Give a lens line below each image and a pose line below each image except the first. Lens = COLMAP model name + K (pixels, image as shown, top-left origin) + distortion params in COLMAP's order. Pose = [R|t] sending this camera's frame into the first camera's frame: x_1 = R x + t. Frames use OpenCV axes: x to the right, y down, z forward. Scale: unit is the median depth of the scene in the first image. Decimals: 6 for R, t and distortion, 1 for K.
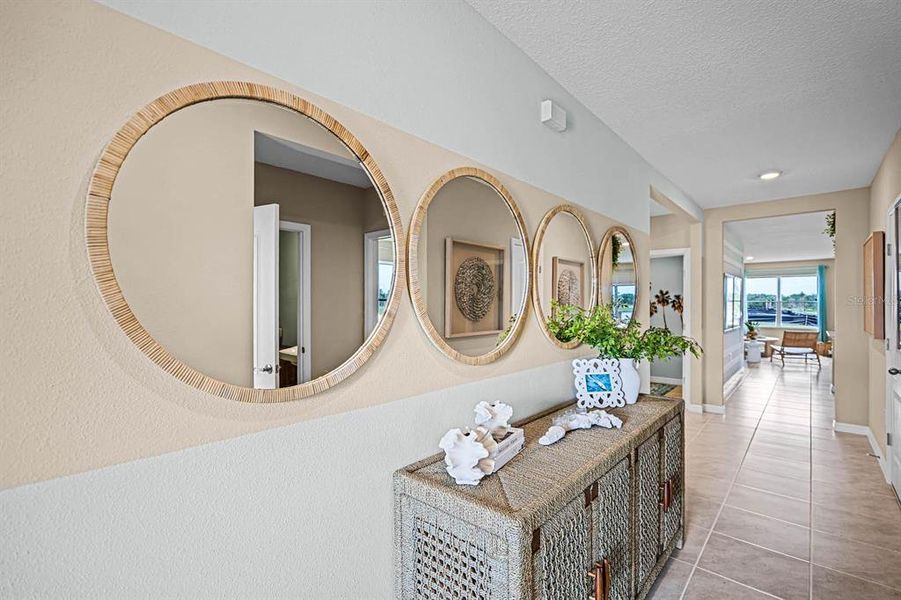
lens RADIAL K [[406.4, 0, 452.3], [0, 406.4, 305.5], [0, 0, 1]] dist [0.001292, -0.000797]
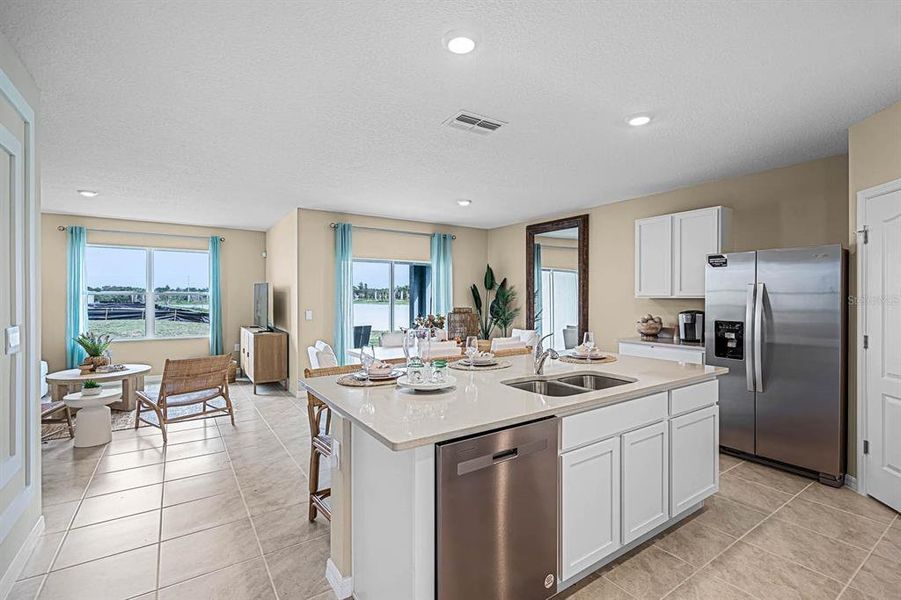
lens RADIAL K [[406.4, 0, 452.5], [0, 406.4, 297.0], [0, 0, 1]] dist [0.001292, -0.000797]
pose [[0.245113, -0.007162, 0.969468, 0.384889], [0.010469, 0.999934, 0.004741, -0.004463], [-0.969438, 0.008987, 0.245172, 0.486868]]
